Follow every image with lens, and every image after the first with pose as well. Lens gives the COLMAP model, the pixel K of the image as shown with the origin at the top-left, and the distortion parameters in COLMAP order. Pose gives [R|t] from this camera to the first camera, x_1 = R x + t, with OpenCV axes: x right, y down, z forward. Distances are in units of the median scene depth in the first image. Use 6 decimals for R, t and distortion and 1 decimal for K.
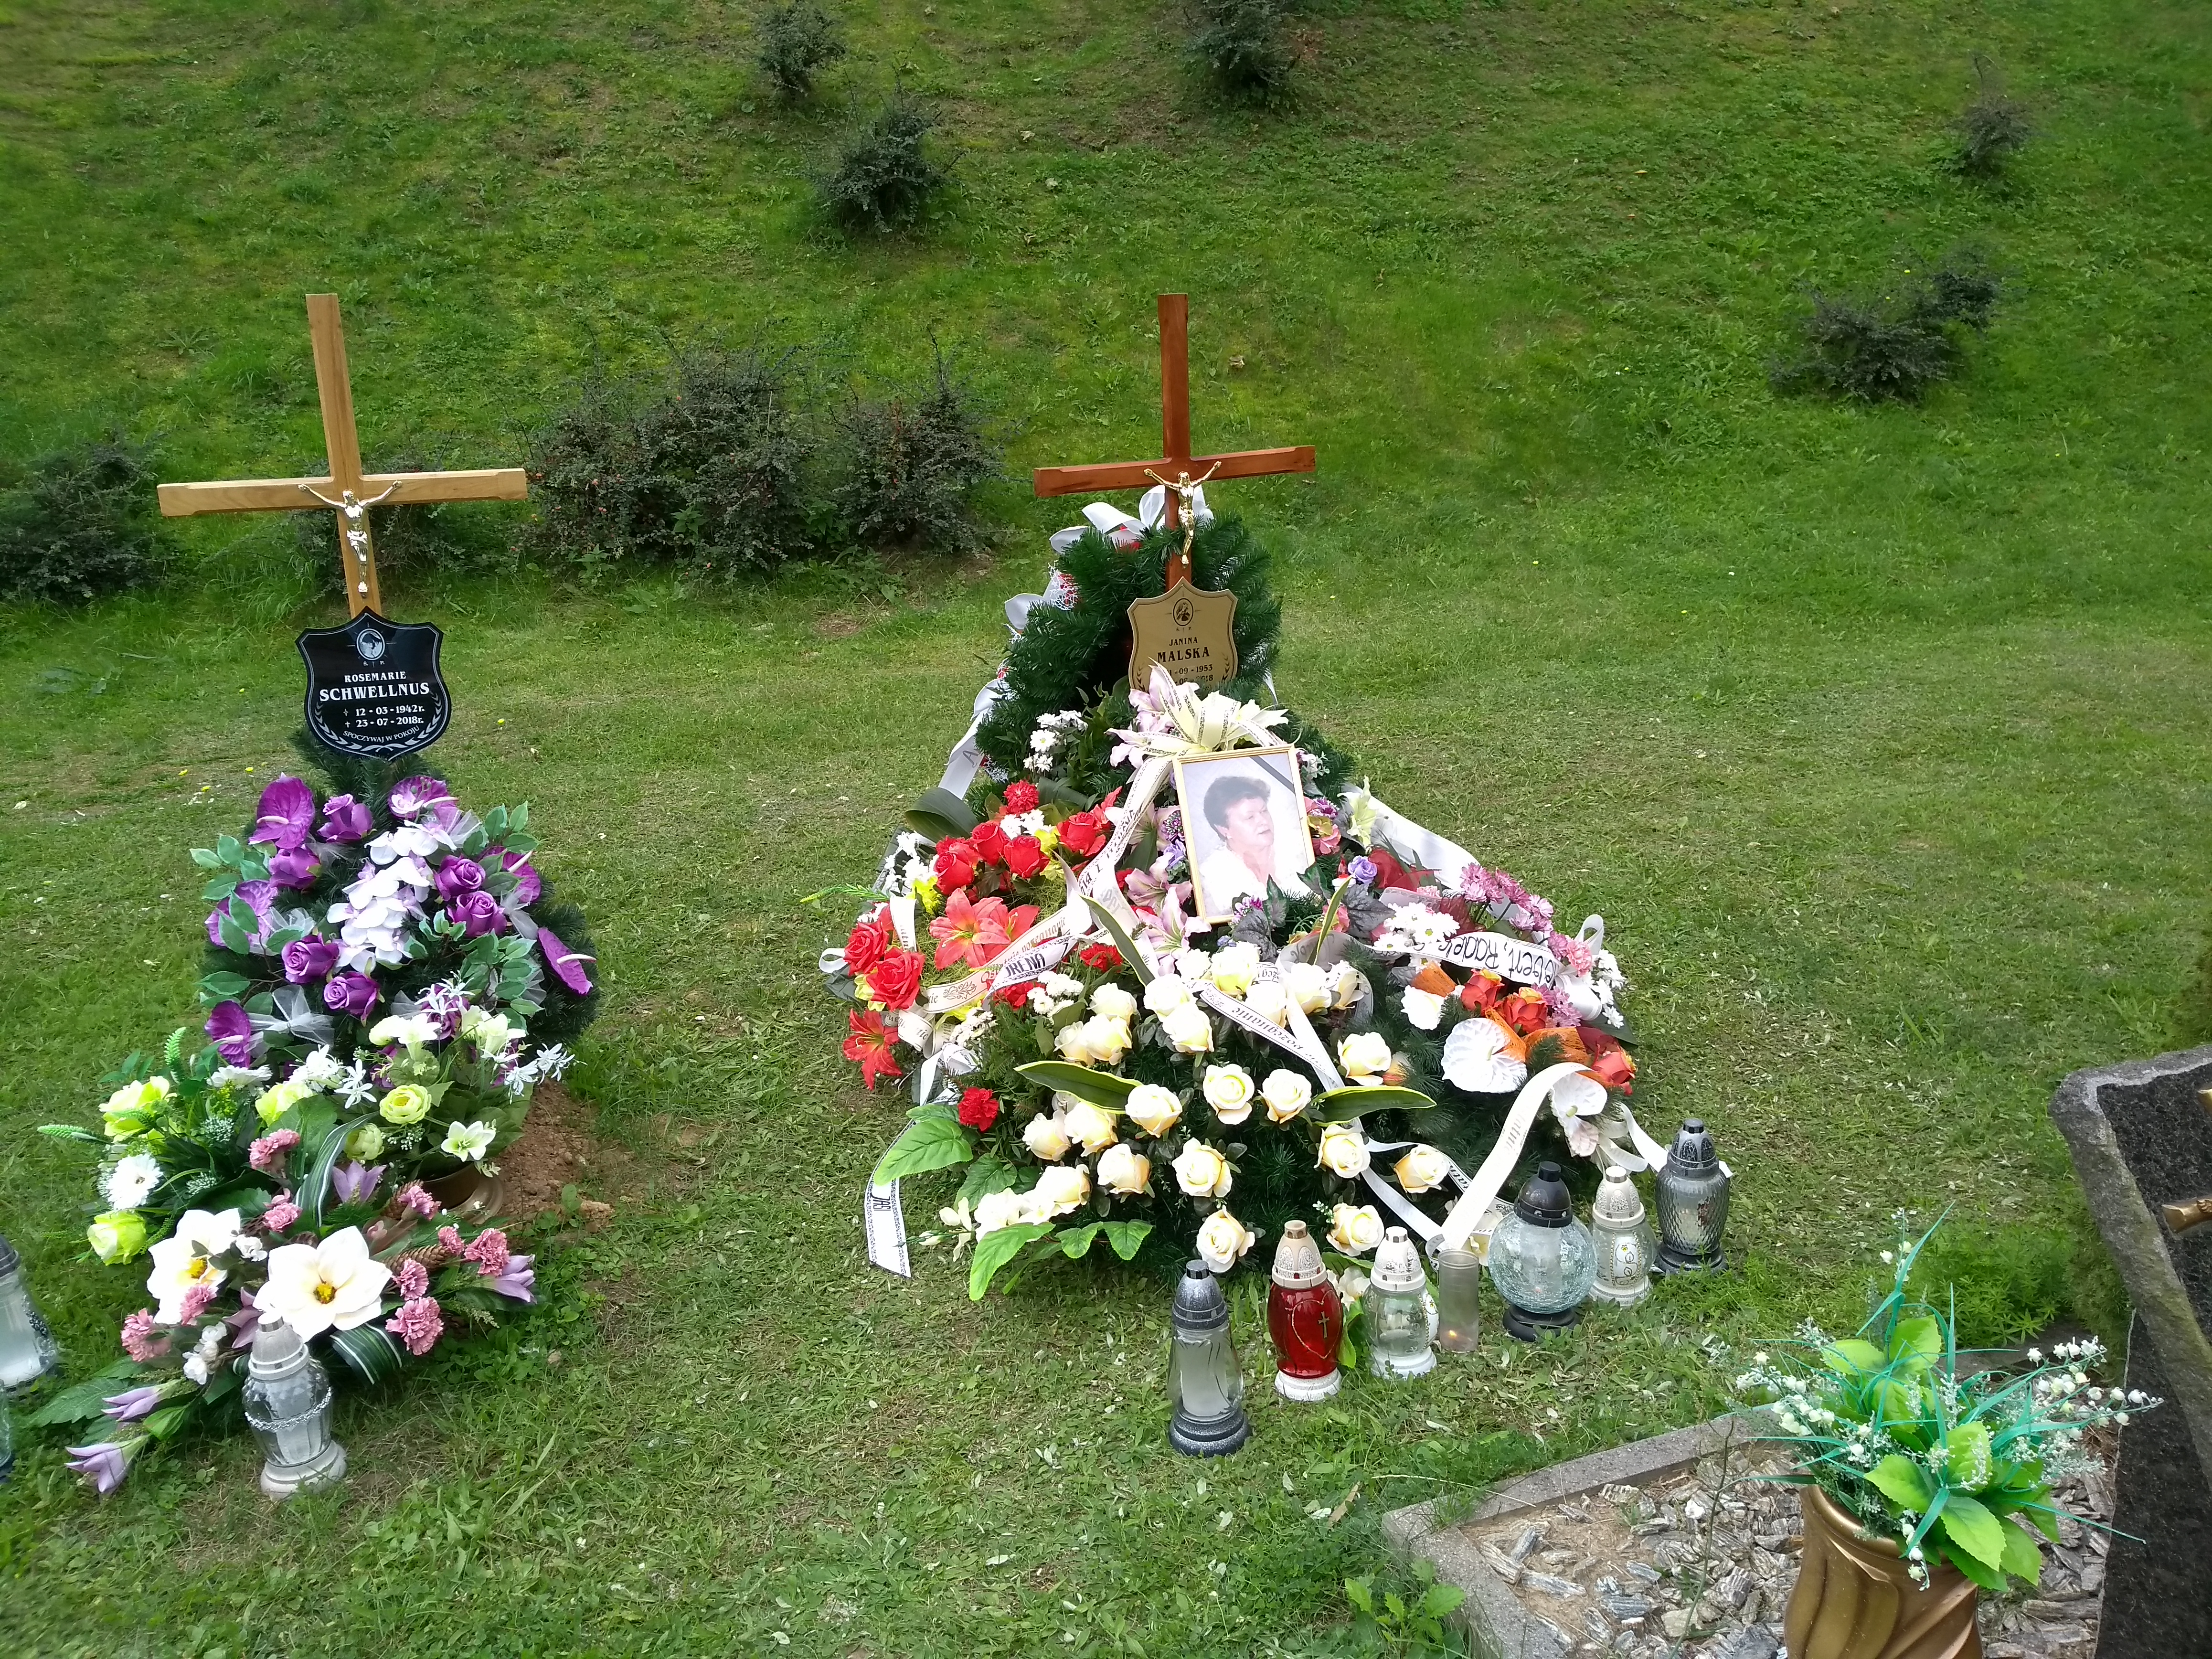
lens RADIAL K [[1593.1, 0, 1056.3], [0, 1593.1, 803.1], [0, 0, 1]] dist [0.040114, -0.084567]
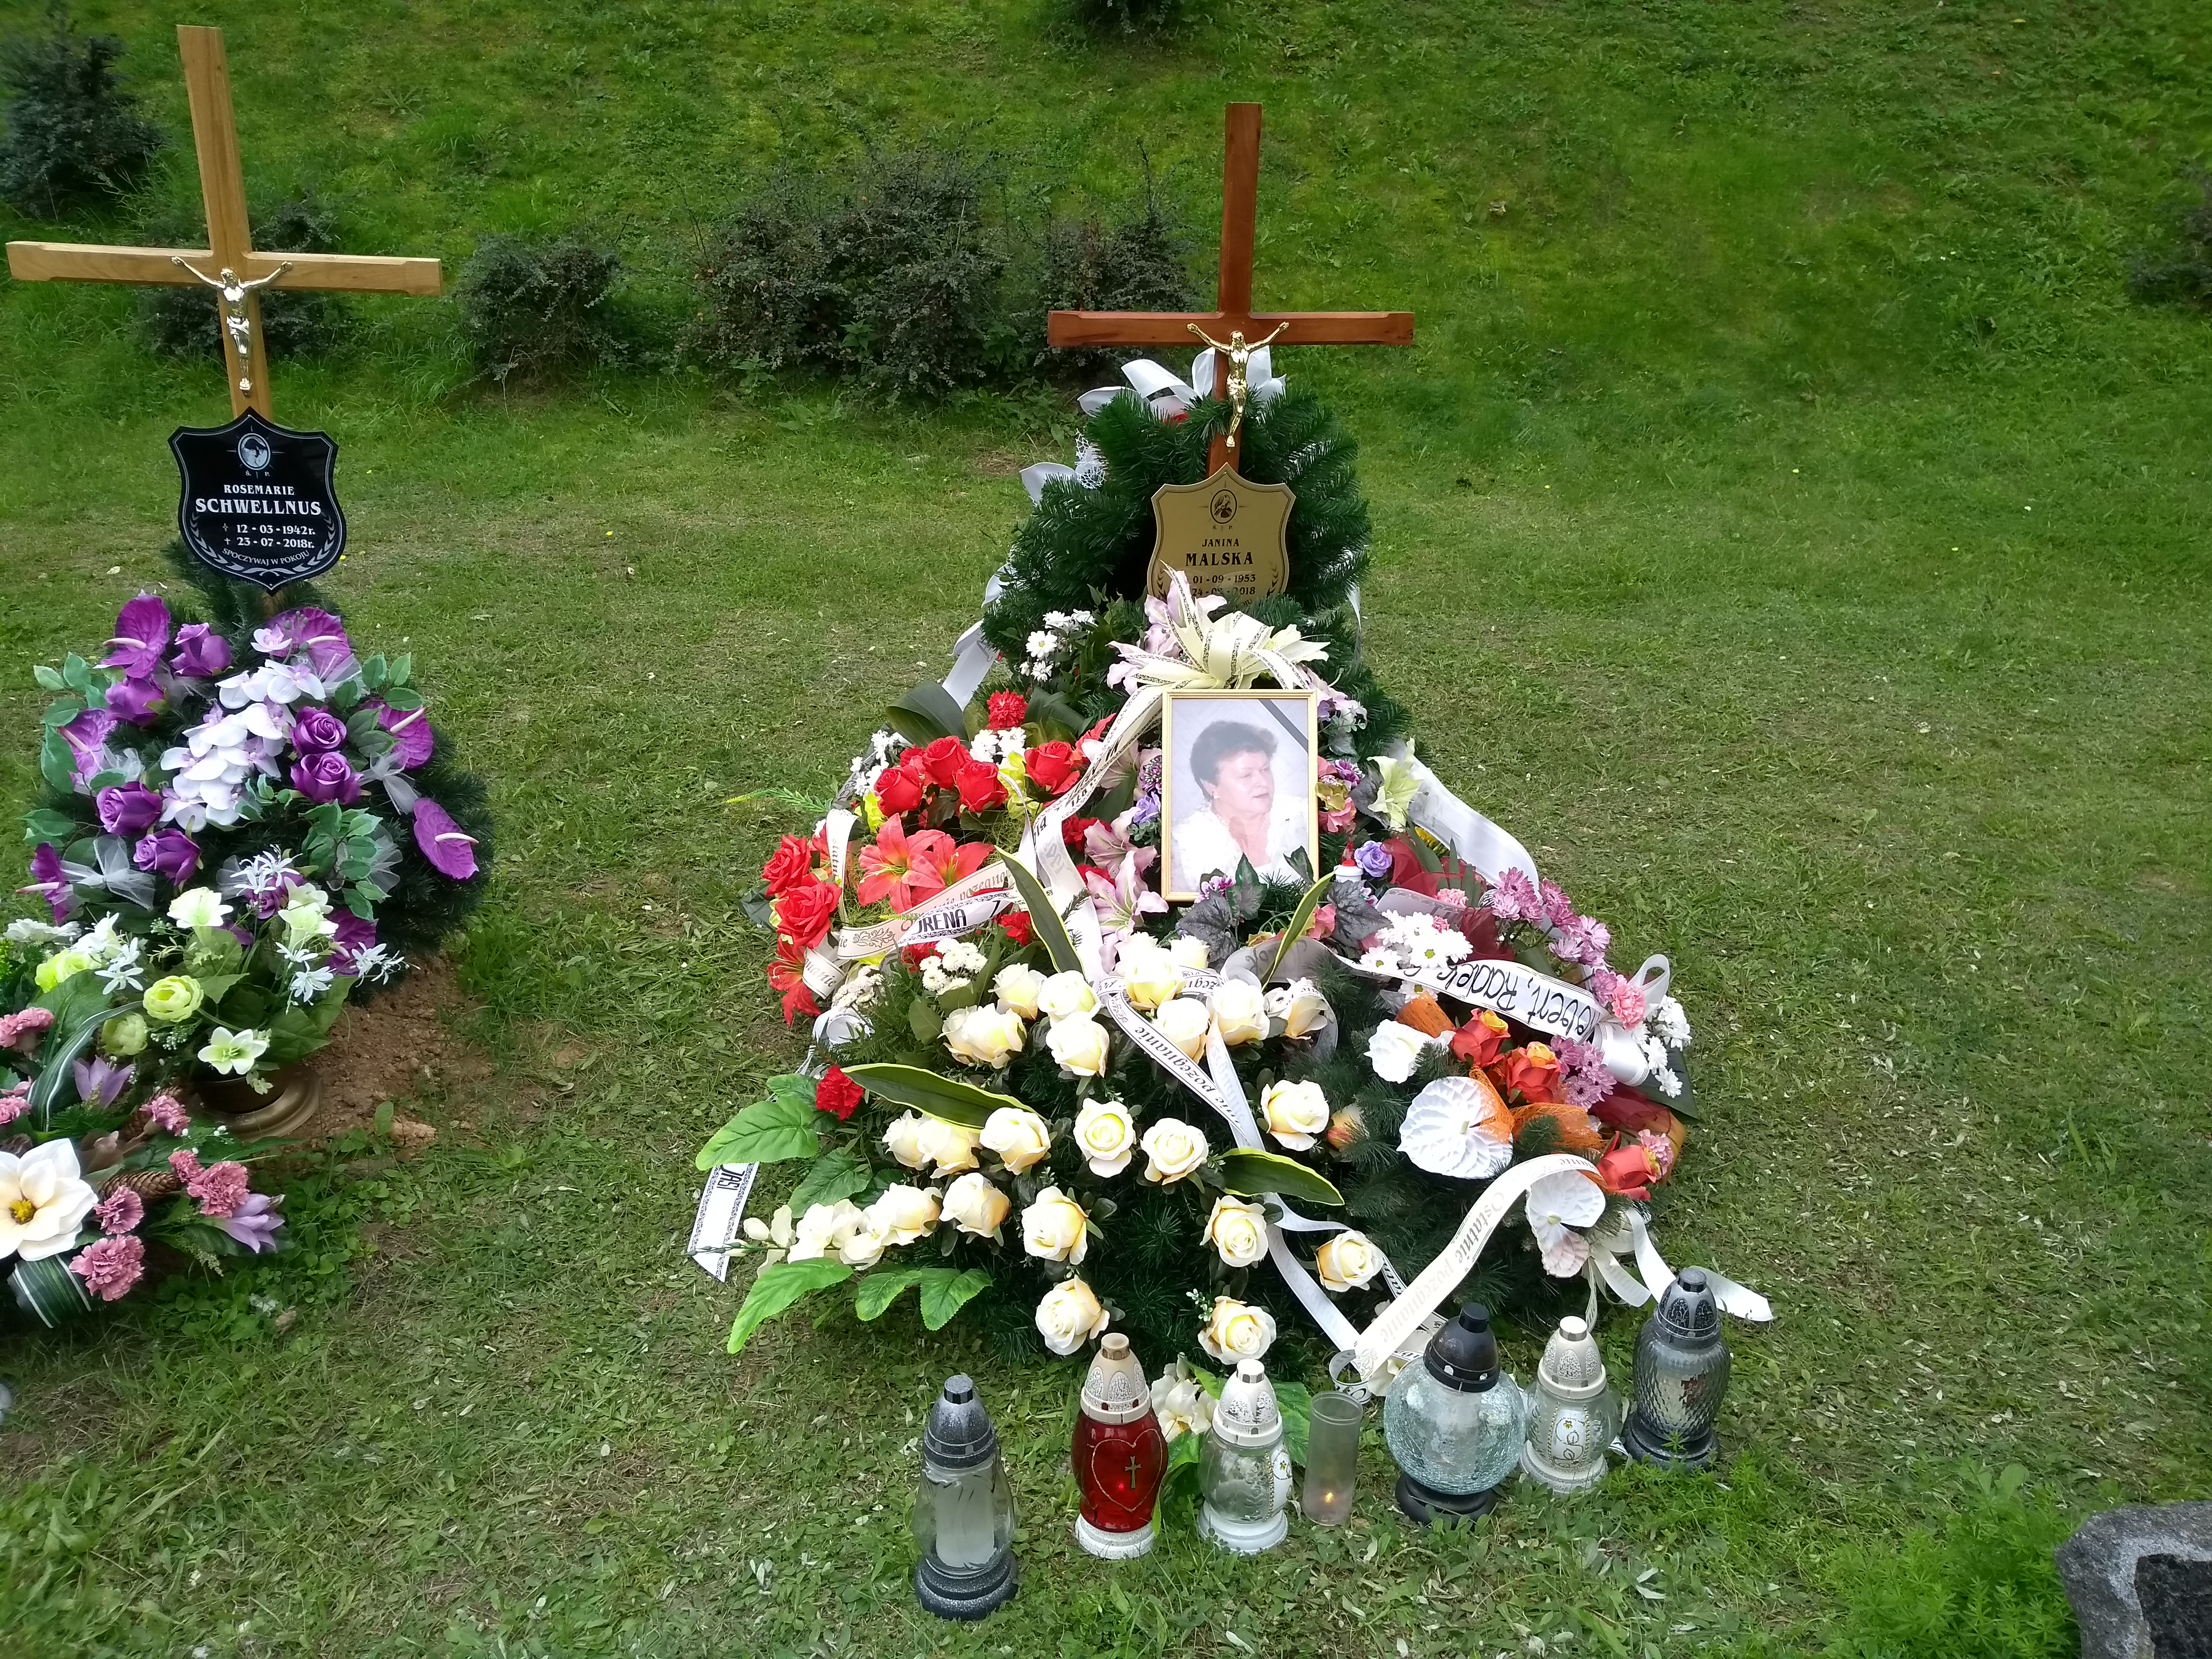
lens RADIAL K [[1619.8, 0, 1078.1], [0, 1619.8, 793.7], [0, 0, 1]] dist [0.011184, -0.027061]
pose [[0.983918, 0.125817, -0.126791, 0.129984], [-0.113988, 0.988773, 0.096612, -0.046403], [0.137523, -0.080606, 0.987213, 0.161897]]
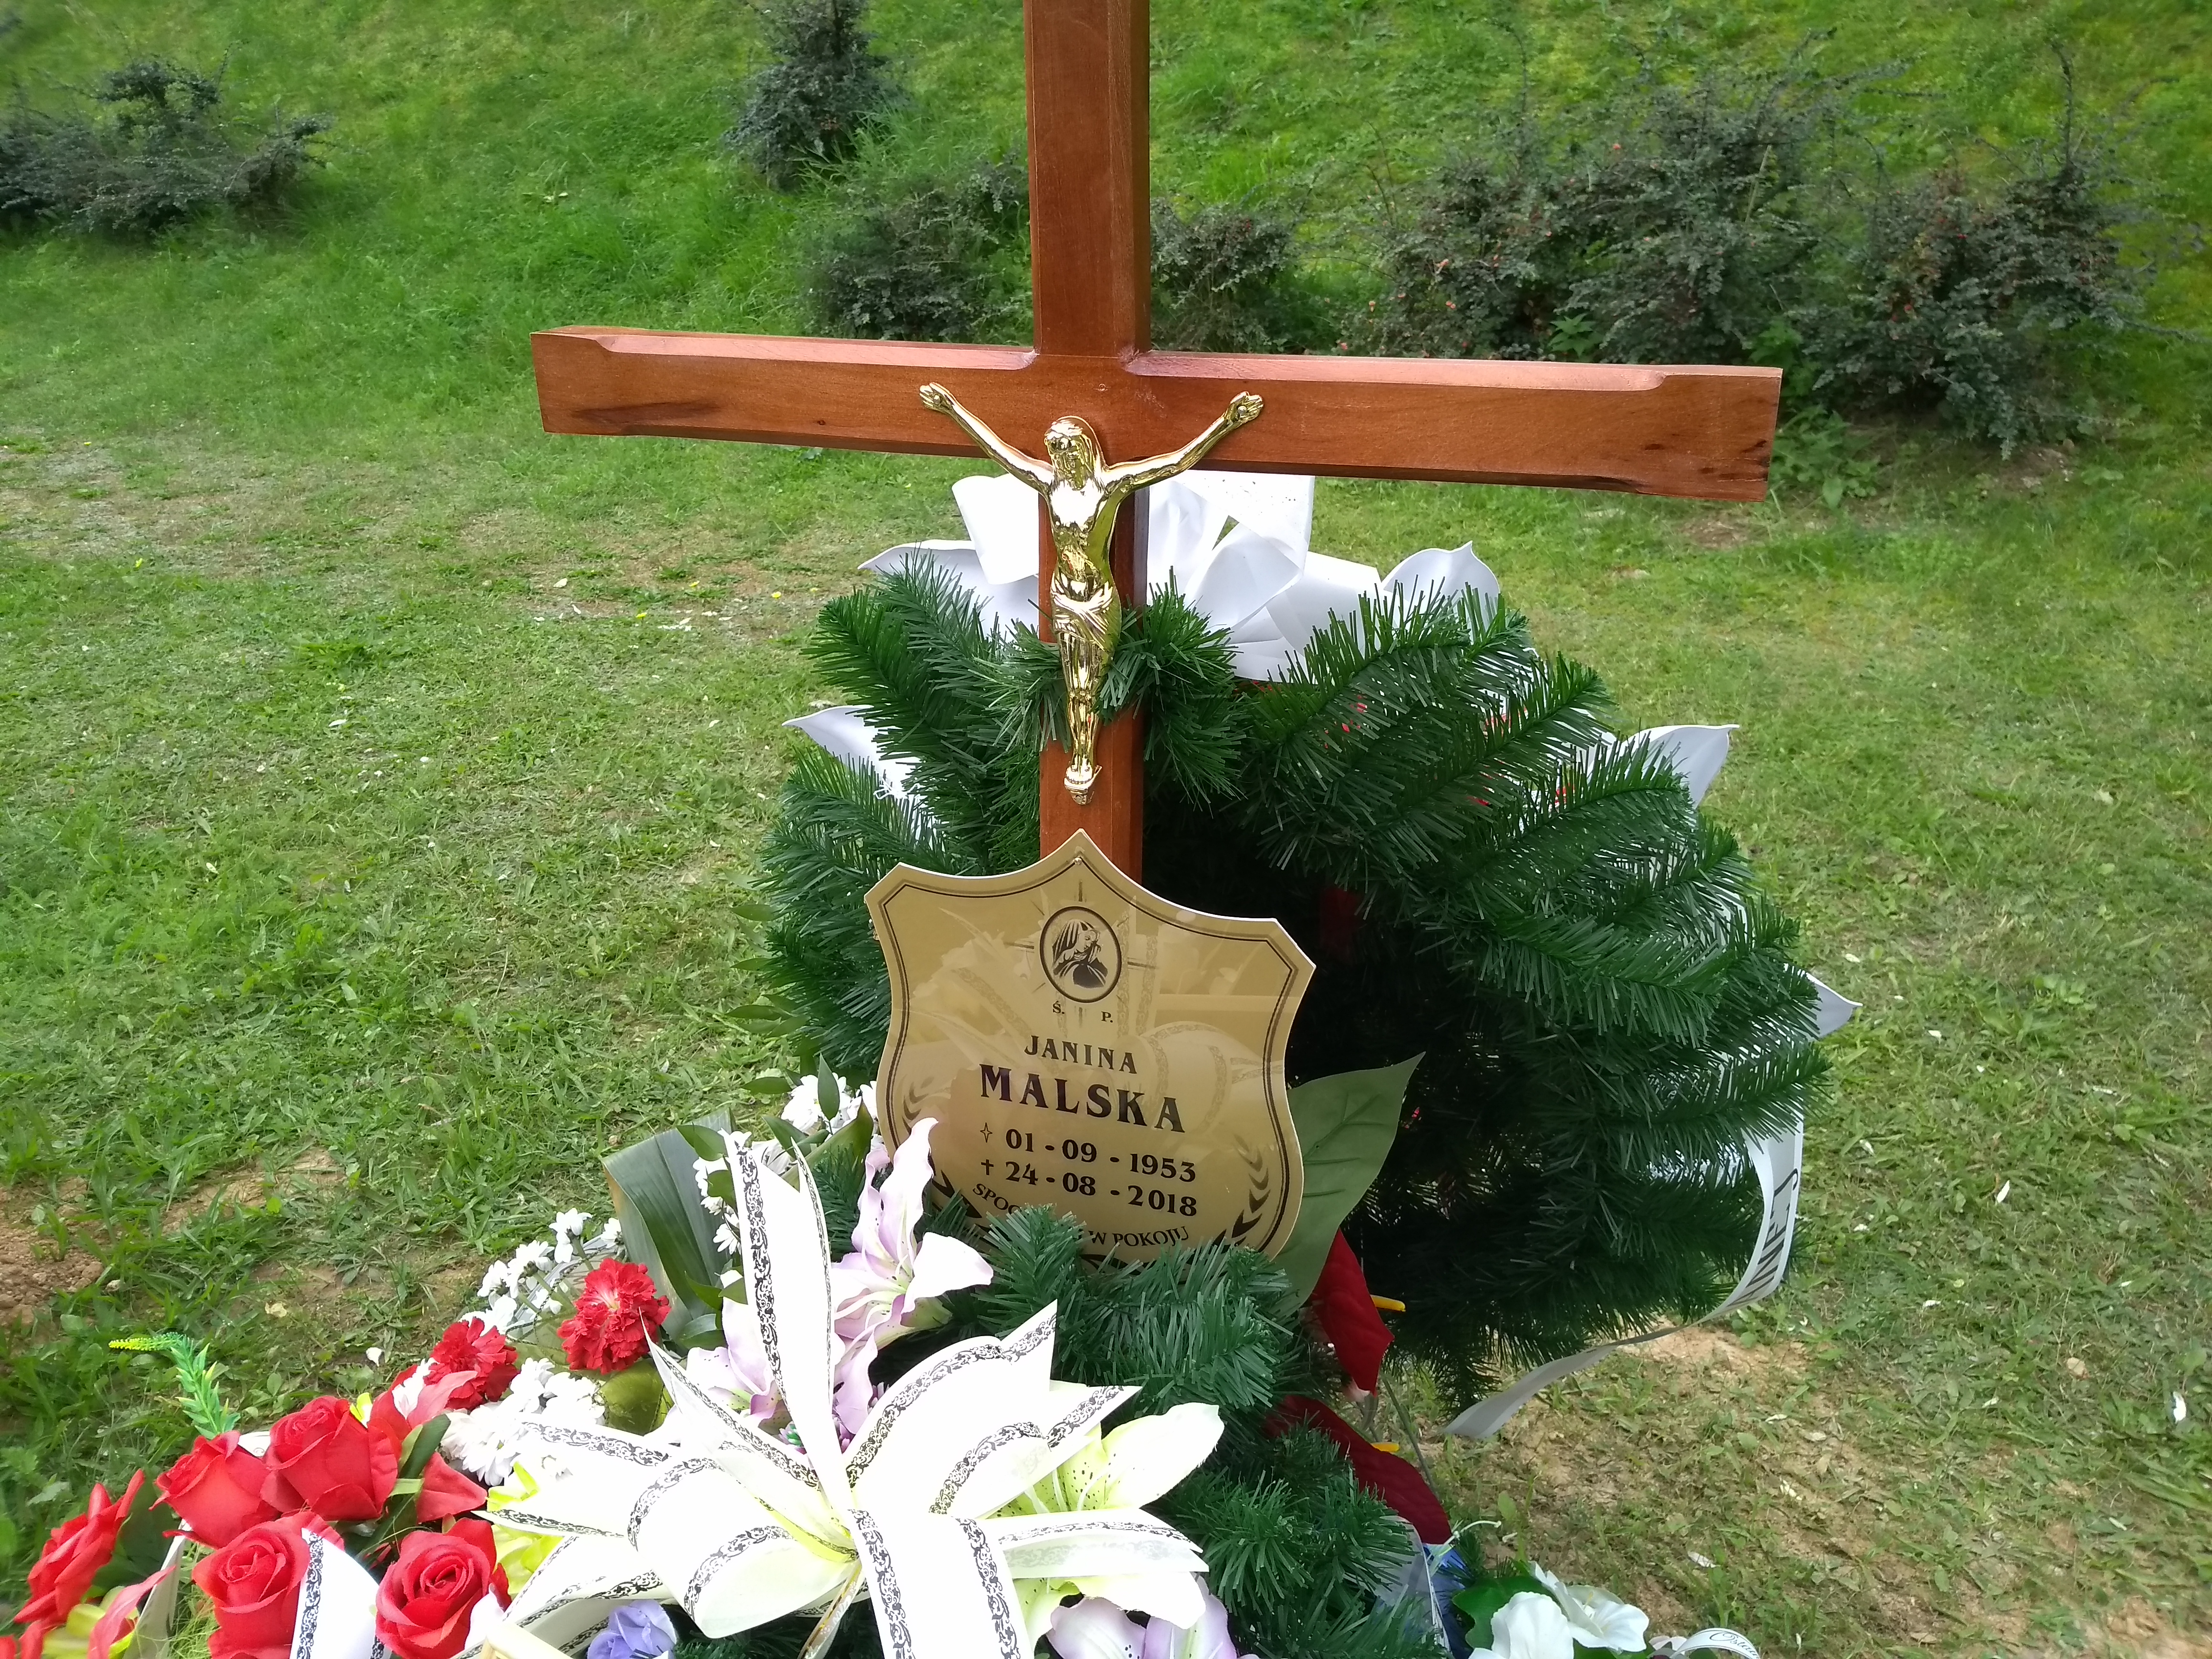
lens RADIAL K [[1707.5, 0, 1106.0], [0, 1707.5, 829.5], [0, 0, 1]] dist [0.037647, -0.089351]
pose [[0.770476, 0.283594, -0.570912, 0.236545], [-0.210506, 0.958542, 0.192056, -0.193988], [0.601709, -0.027794, 0.798232, 0.780728]]
